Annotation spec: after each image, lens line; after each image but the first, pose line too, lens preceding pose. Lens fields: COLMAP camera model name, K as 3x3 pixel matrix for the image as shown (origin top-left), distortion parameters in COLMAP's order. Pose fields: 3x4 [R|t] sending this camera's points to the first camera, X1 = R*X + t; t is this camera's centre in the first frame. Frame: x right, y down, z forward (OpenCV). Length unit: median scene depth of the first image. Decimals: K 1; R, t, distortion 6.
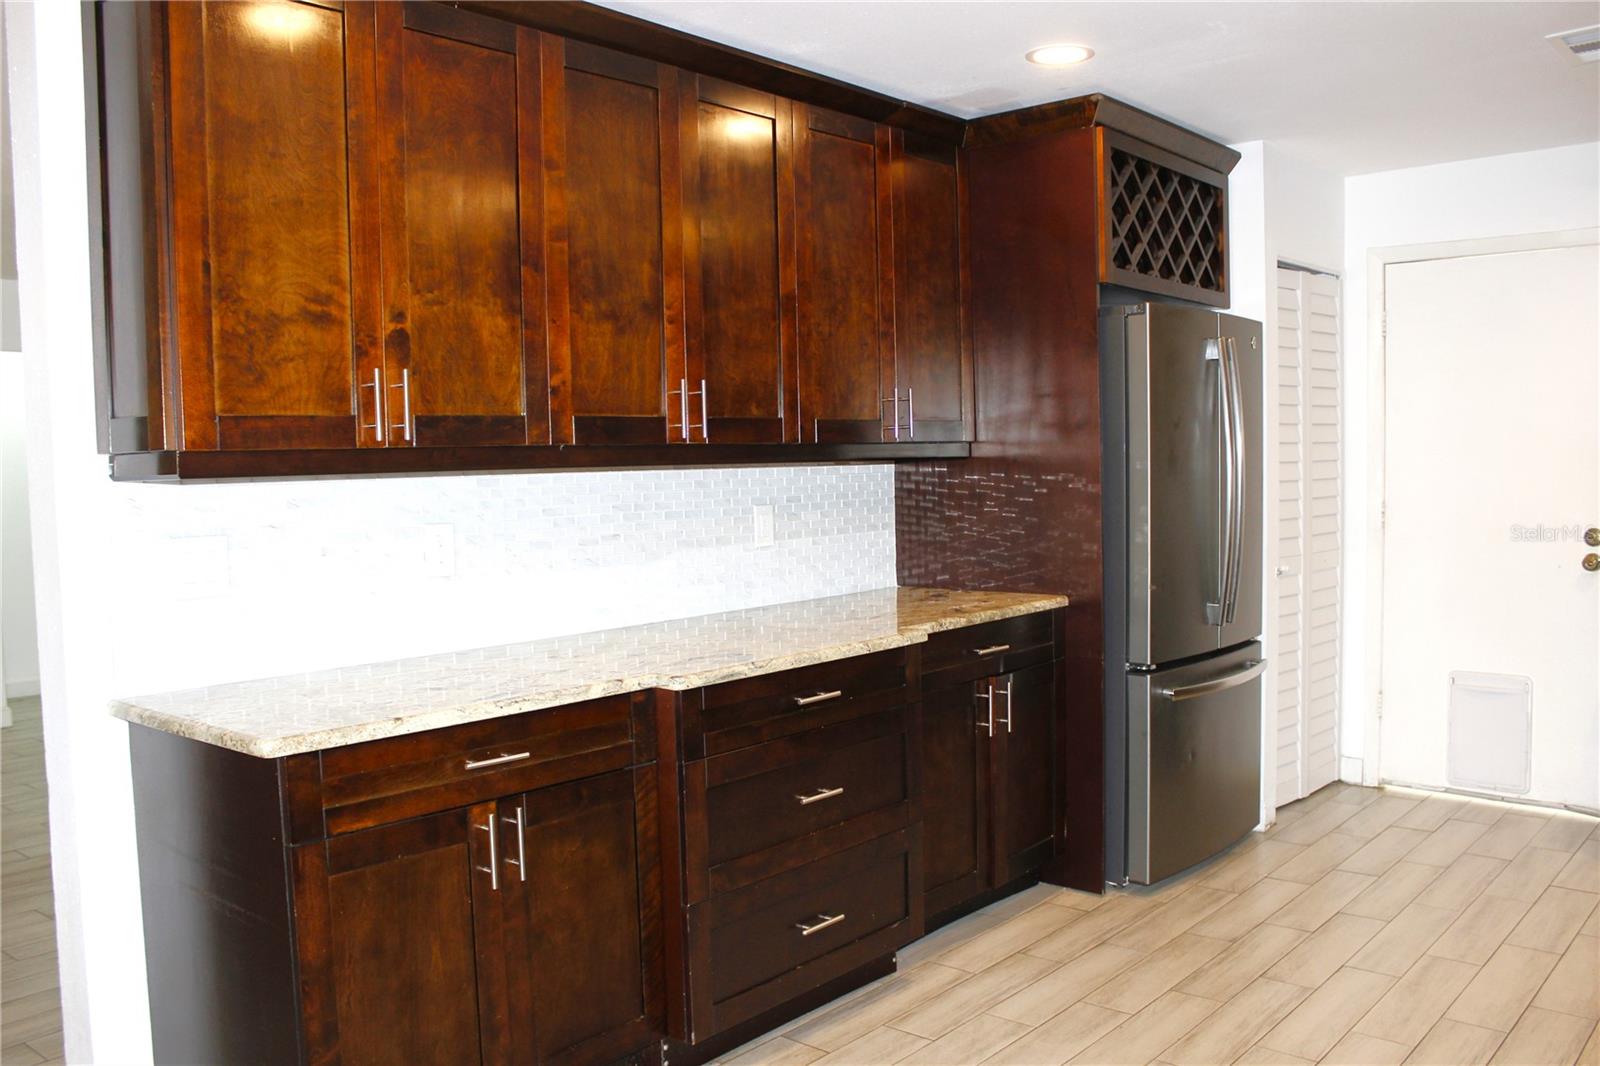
lens RADIAL K [[1348.1, 0, 812.0], [0, 1348.1, 552.2], [0, 0, 1]] dist [-0.172293, 0.165634]
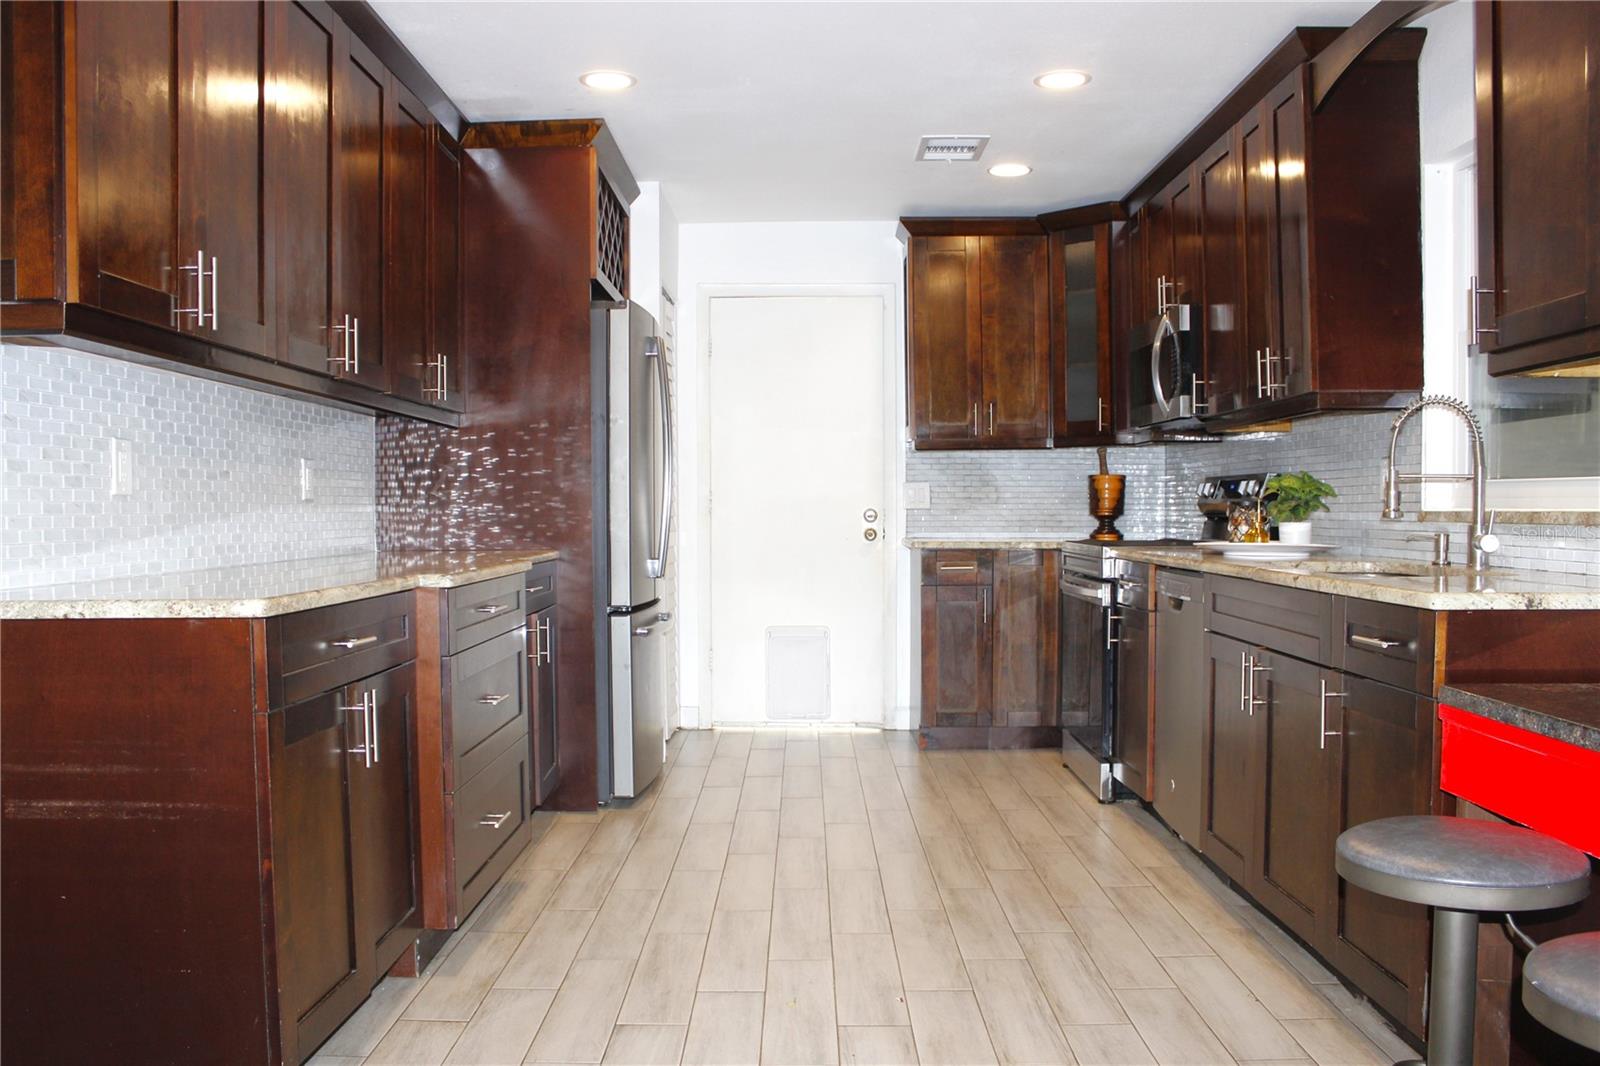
lens RADIAL K [[1309.7, 0, 800.0], [0, 1309.7, 533.0], [0, 0, 1]] dist [-0.053971, 0.001998]
pose [[0.777971, -0.001092, 0.628299, -0.353951], [0.037185, 0.998326, -0.044308, 0.075736], [-0.627199, 0.057834, 0.776709, 0.001437]]
